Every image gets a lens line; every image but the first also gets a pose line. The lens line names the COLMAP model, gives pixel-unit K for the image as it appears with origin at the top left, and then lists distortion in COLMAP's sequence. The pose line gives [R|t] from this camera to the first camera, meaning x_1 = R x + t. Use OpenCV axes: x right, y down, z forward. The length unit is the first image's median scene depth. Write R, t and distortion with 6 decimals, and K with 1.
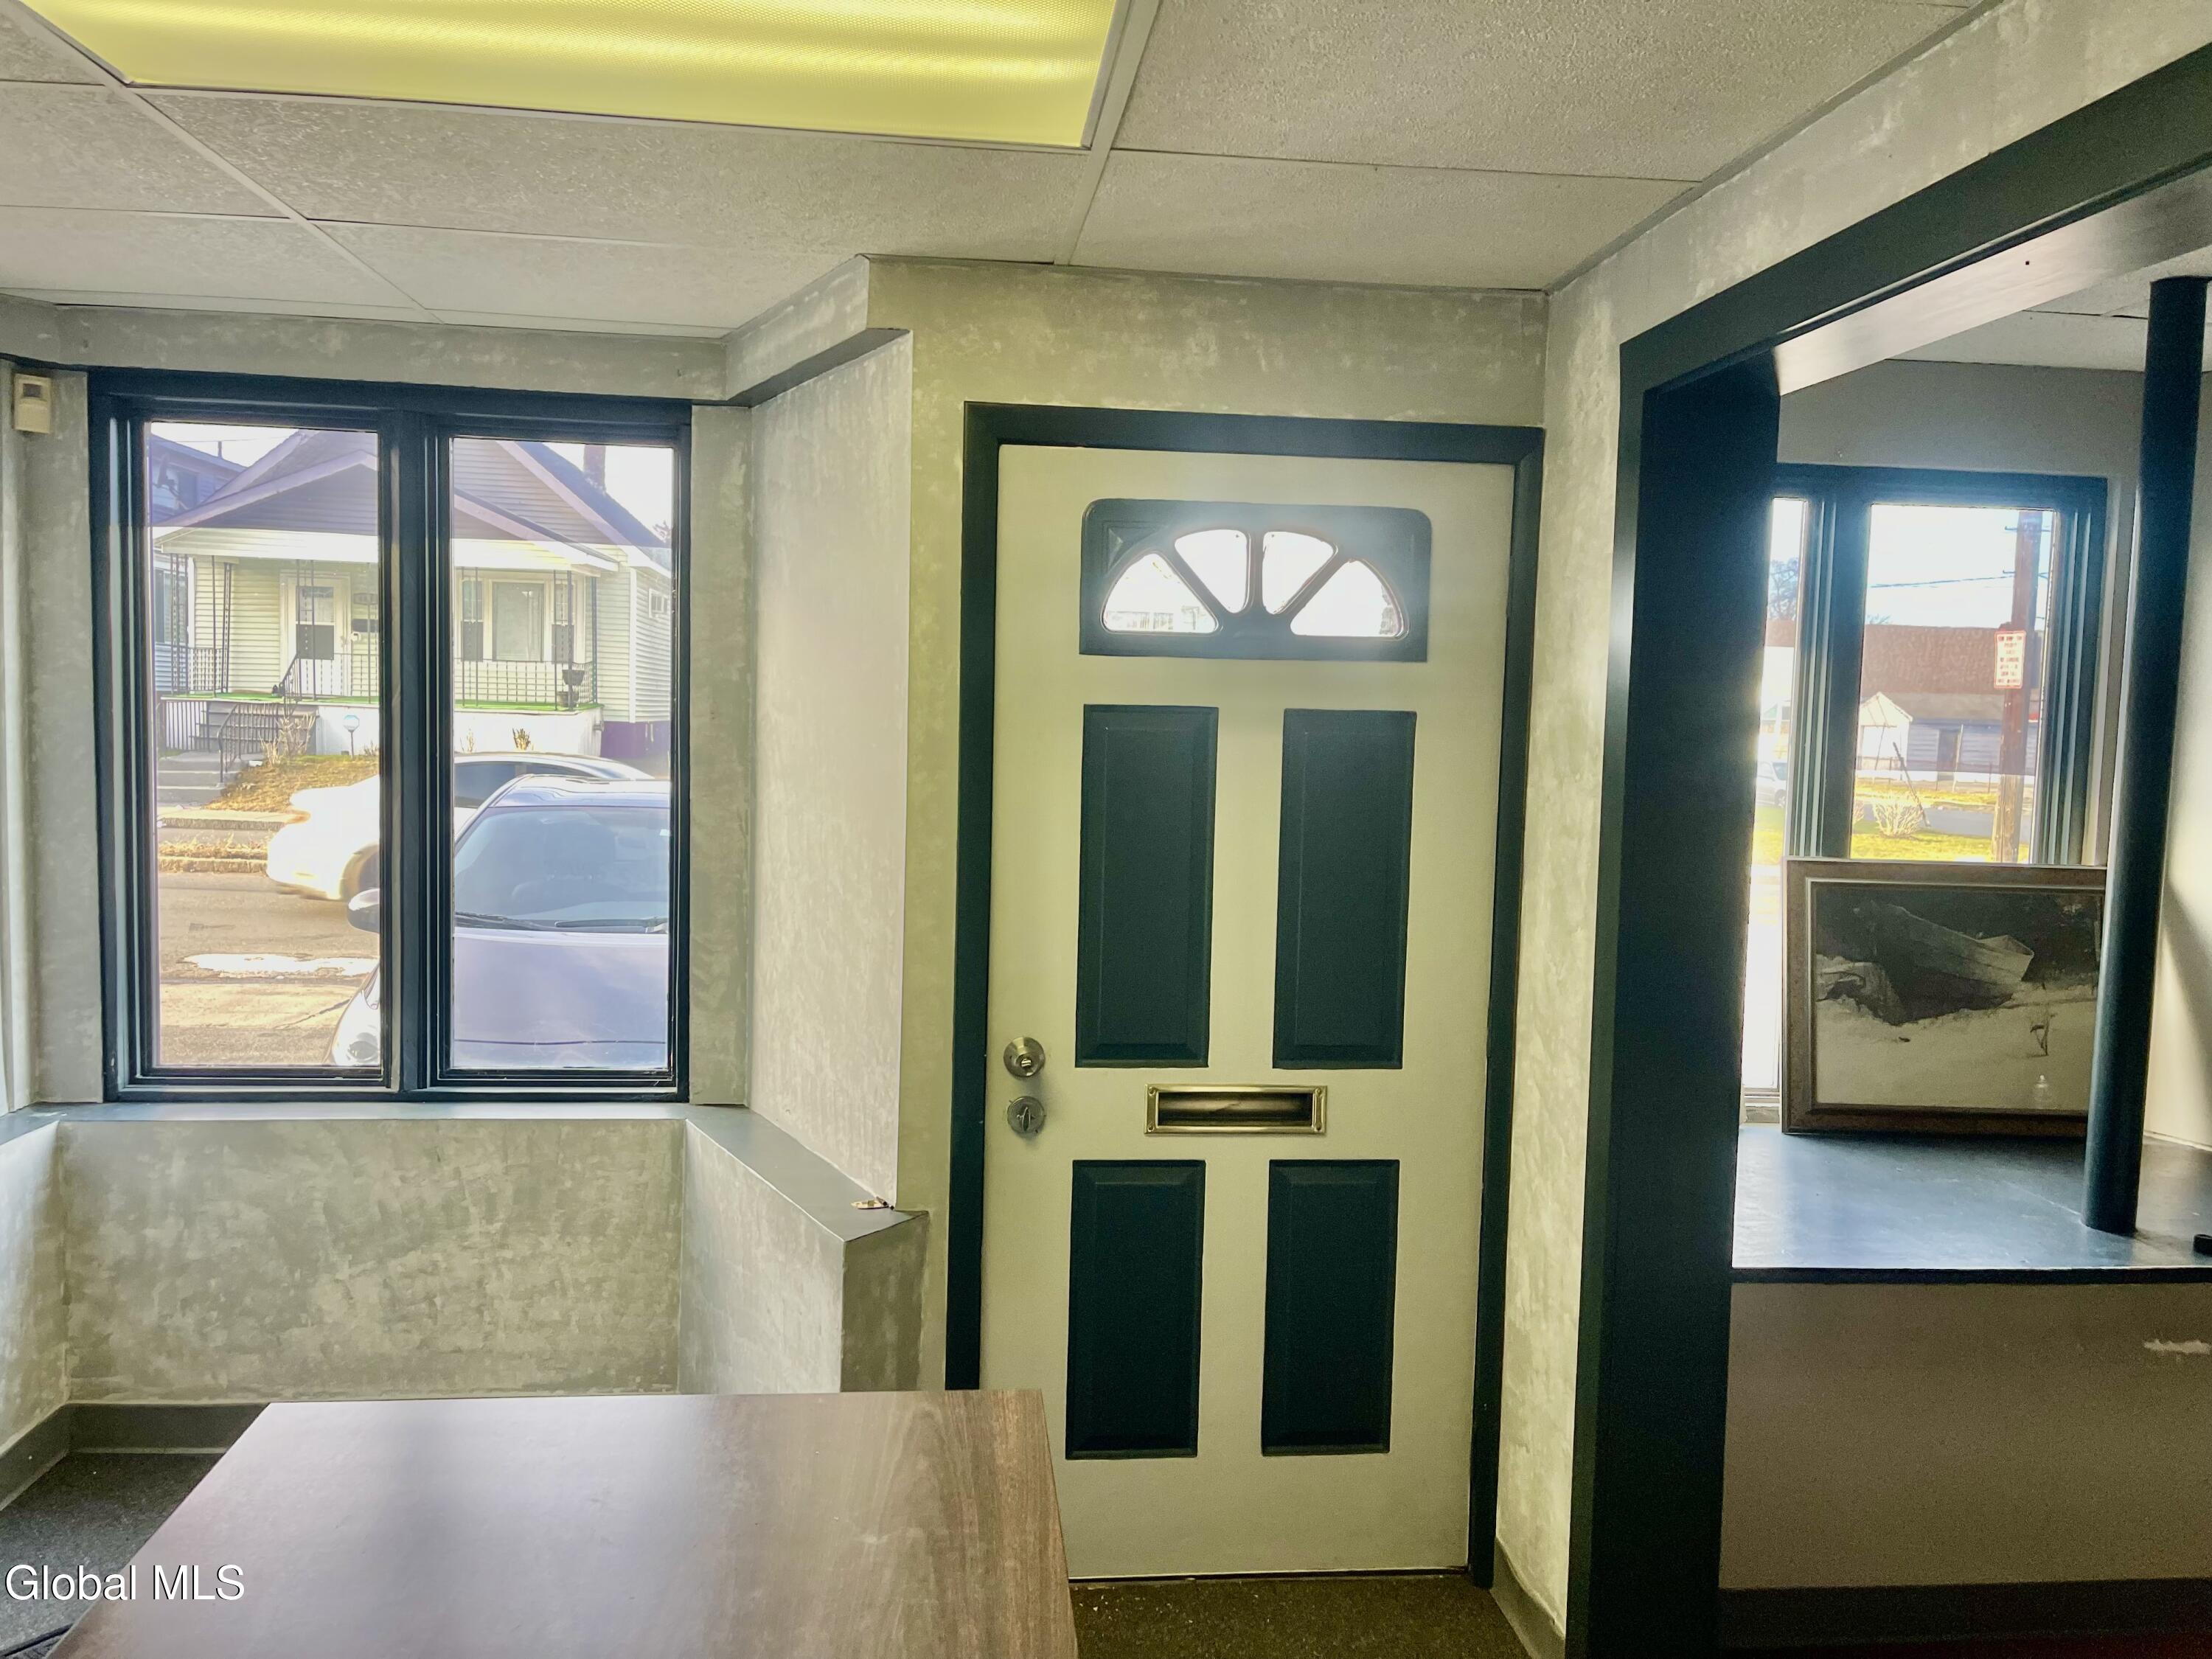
lens RADIAL K [[1650.2, 0, 1106.0], [0, 1650.2, 829.5], [0, 0, 1]] dist [0.086641, -0.130717]
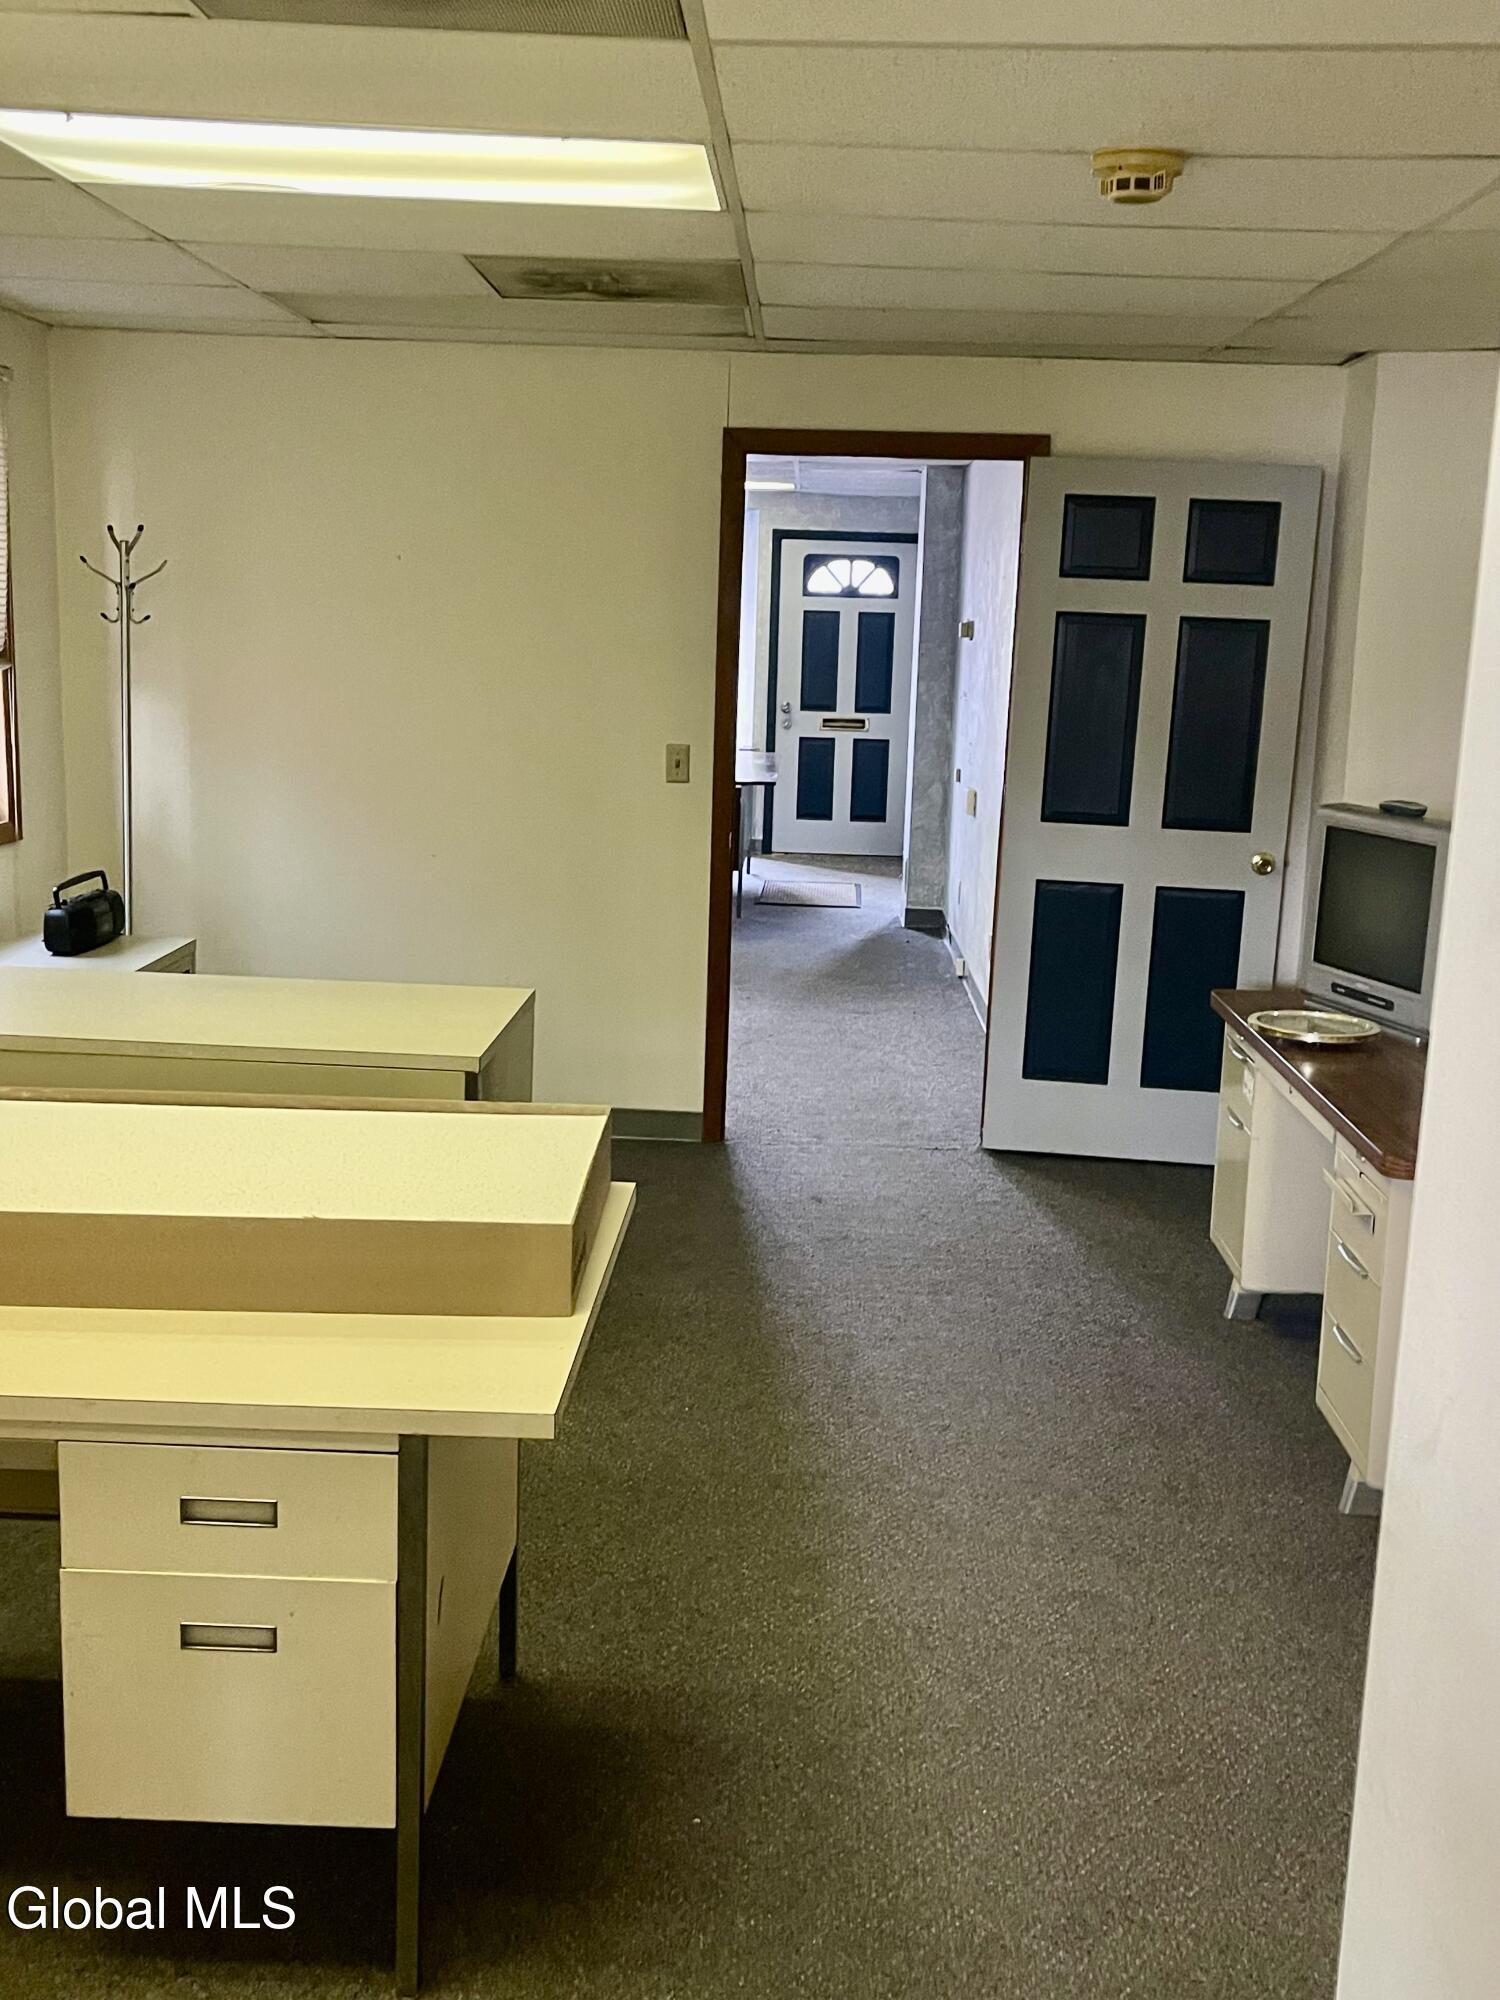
lens RADIAL K [[1980.3, 0, 758.5], [0, 1980.3, 1005.8], [0, 0, 1]] dist [0.122622, -0.326903]
pose [[0.991775, 0.029798, -0.124480, 0.449001], [-0.014444, 0.992367, 0.122475, 0.248713], [0.127179, -0.119669, 0.984634, -3.366068]]
